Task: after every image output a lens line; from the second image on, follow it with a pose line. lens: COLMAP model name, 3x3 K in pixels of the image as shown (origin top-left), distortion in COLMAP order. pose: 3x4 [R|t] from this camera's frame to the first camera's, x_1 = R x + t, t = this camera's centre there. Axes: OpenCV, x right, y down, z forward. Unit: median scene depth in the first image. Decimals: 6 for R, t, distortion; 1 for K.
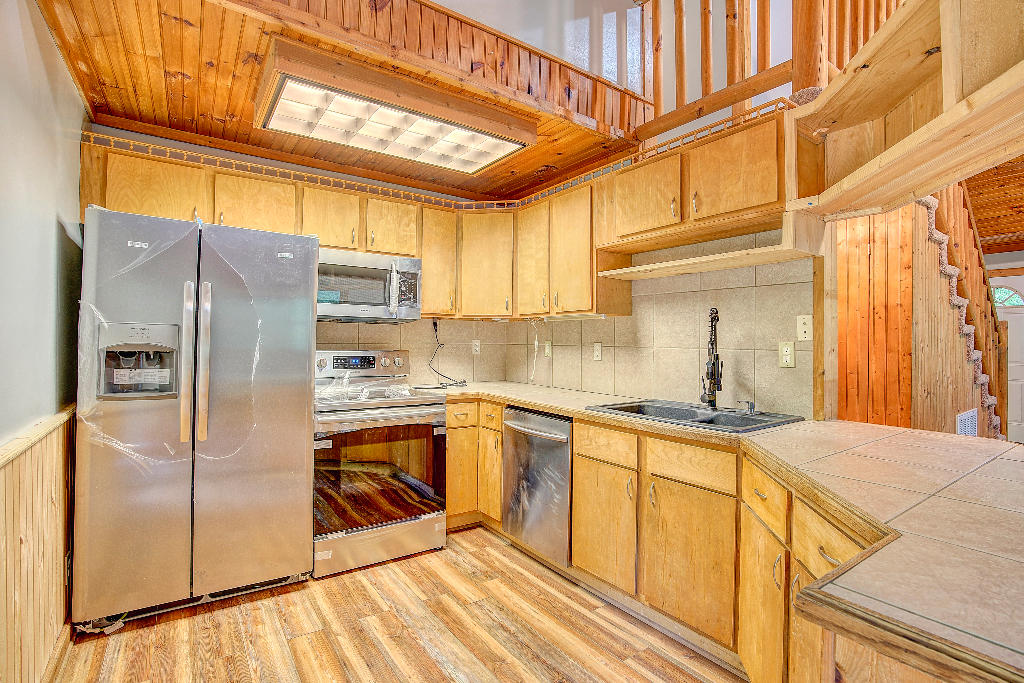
lens RADIAL K [[482.9, 0, 517.5], [0, 482.9, 334.1], [0, 0, 1]] dist [-0.028222, 0.006363]
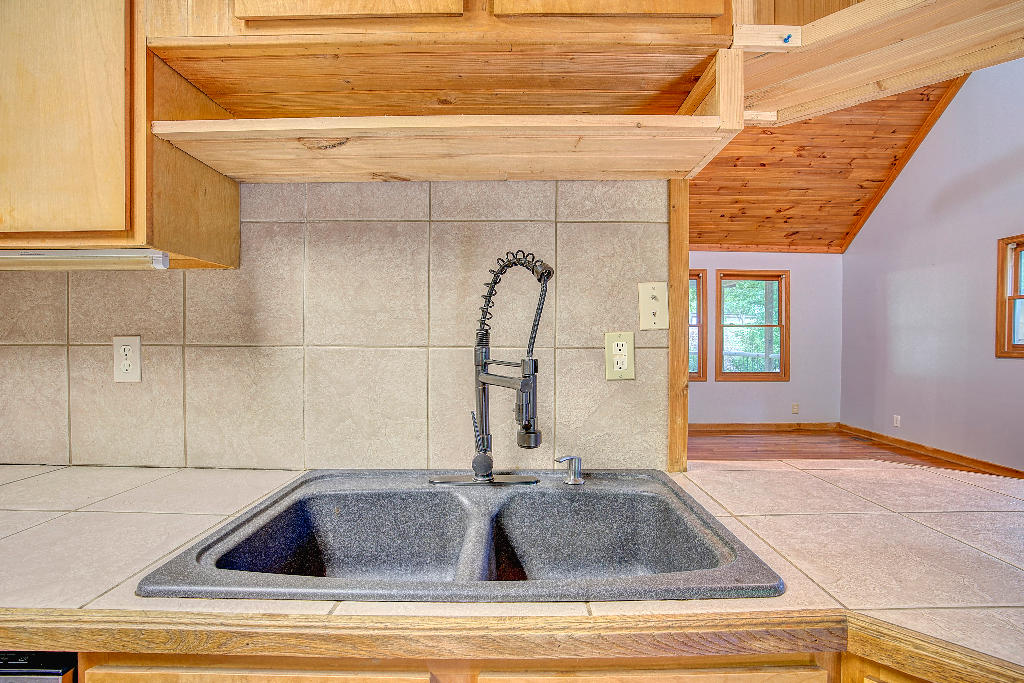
lens RADIAL K [[482.9, 0, 510.8], [0, 482.9, 341.2], [0, 0, 1]] dist [-0.028222, 0.006363]
pose [[0.579752, -0.008120, 0.814753, 0.044997], [-0.008702, 0.999832, 0.016156, 0.015391], [-0.814747, -0.016456, 0.579583, 0.634950]]
